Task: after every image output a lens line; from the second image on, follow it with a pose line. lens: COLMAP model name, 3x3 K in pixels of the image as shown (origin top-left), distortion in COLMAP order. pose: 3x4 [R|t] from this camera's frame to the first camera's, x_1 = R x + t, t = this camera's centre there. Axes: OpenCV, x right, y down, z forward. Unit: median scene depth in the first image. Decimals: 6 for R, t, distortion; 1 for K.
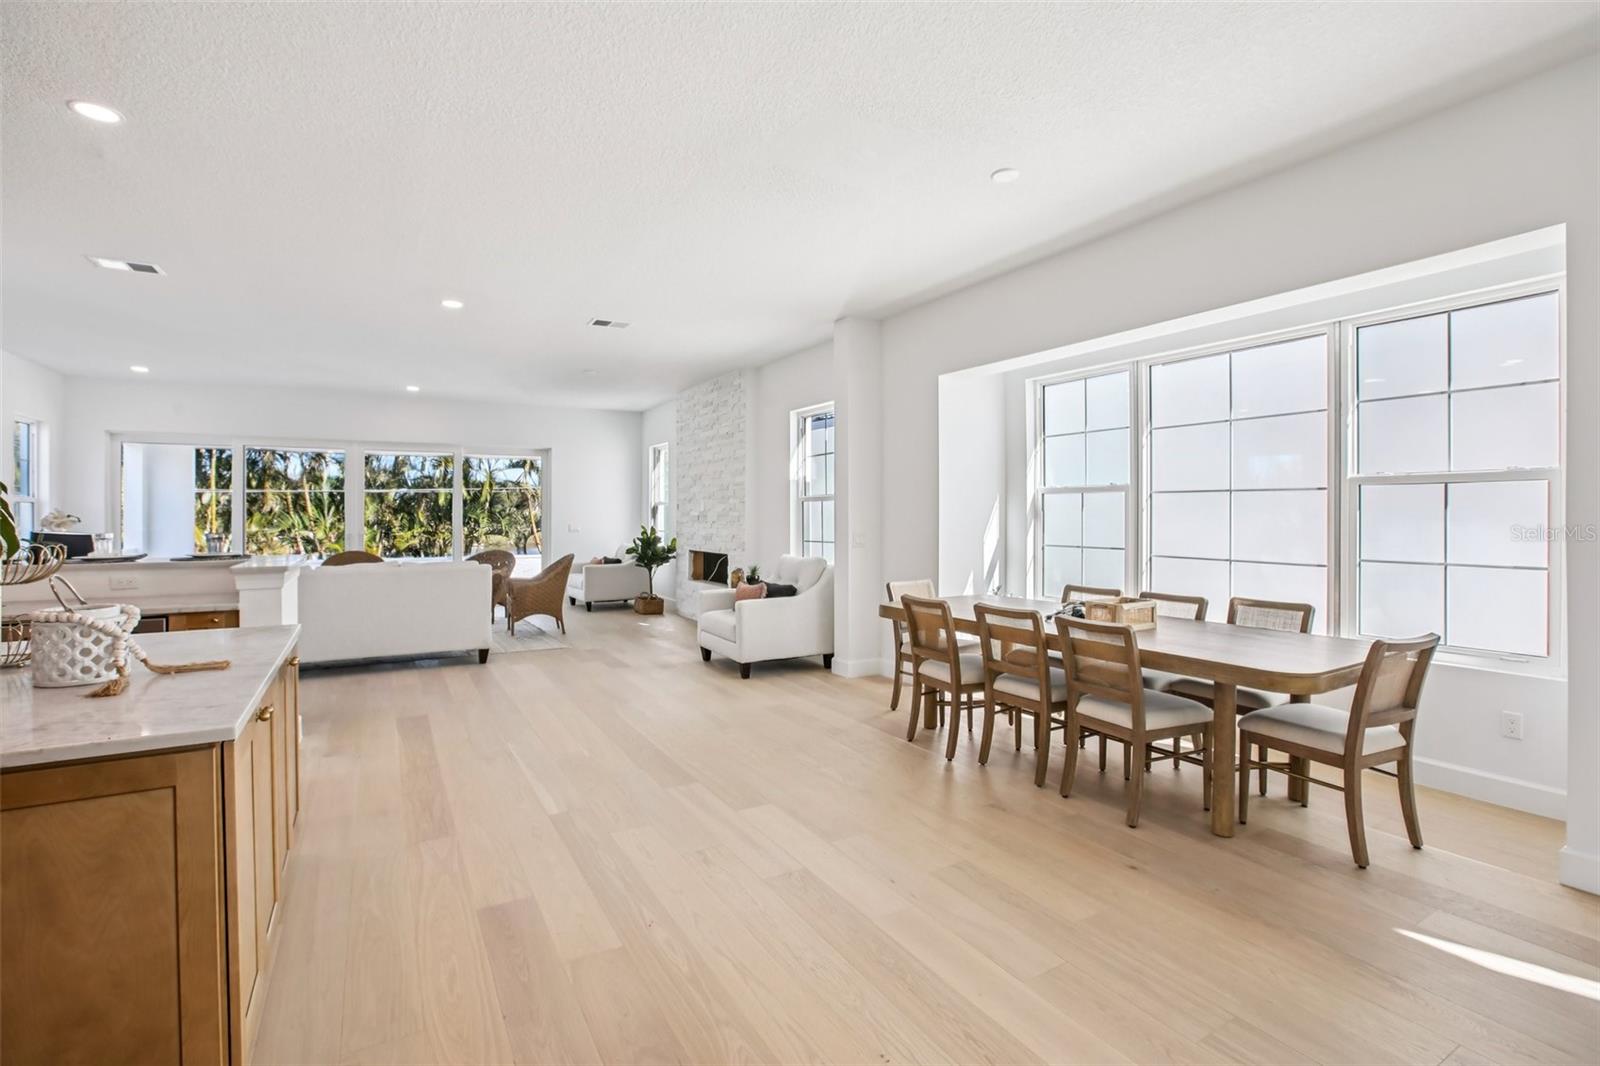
lens RADIAL K [[737.1, 0, 792.2], [0, 737.1, 518.5], [0, 0, 1]] dist [-0.049279, 0.017084]
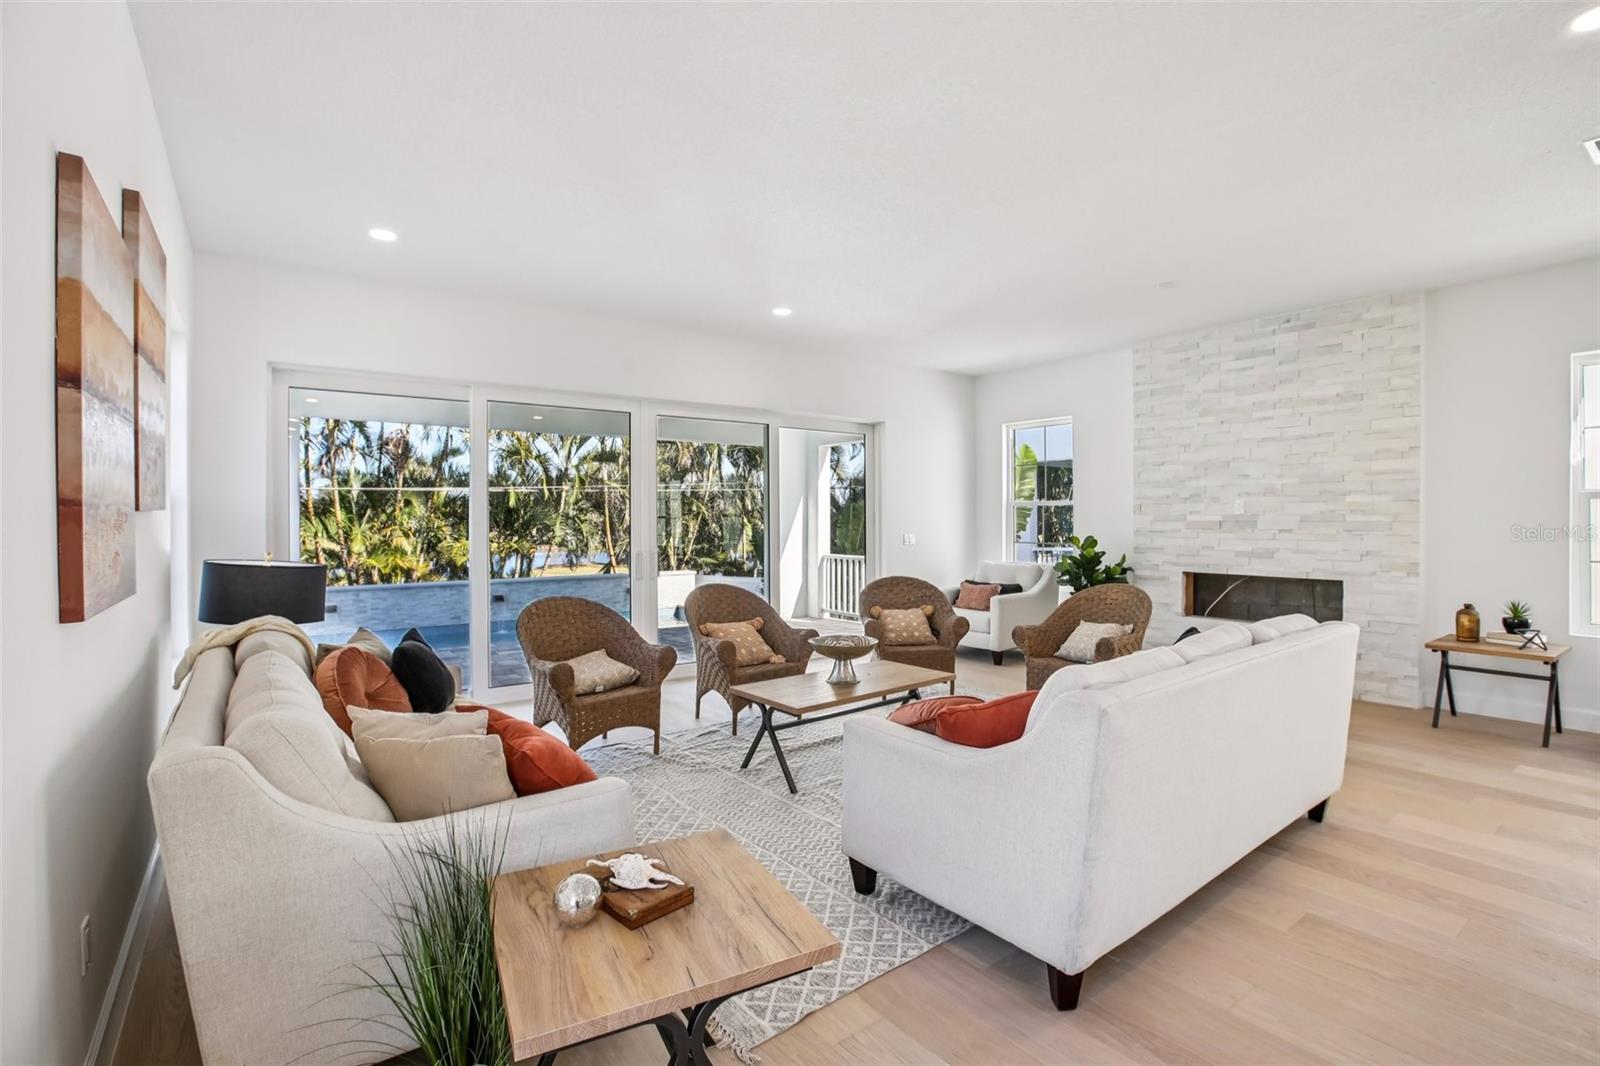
lens RADIAL K [[737.1, 0, 792.2], [0, 737.1, 518.5], [0, 0, 1]] dist [-0.049279, 0.017084]
pose [[0.992706, -0.002627, 0.120528, -0.543420], [0.003220, 0.999984, -0.004725, -0.004390], [-0.120514, 0.005079, 0.992699, 0.364499]]
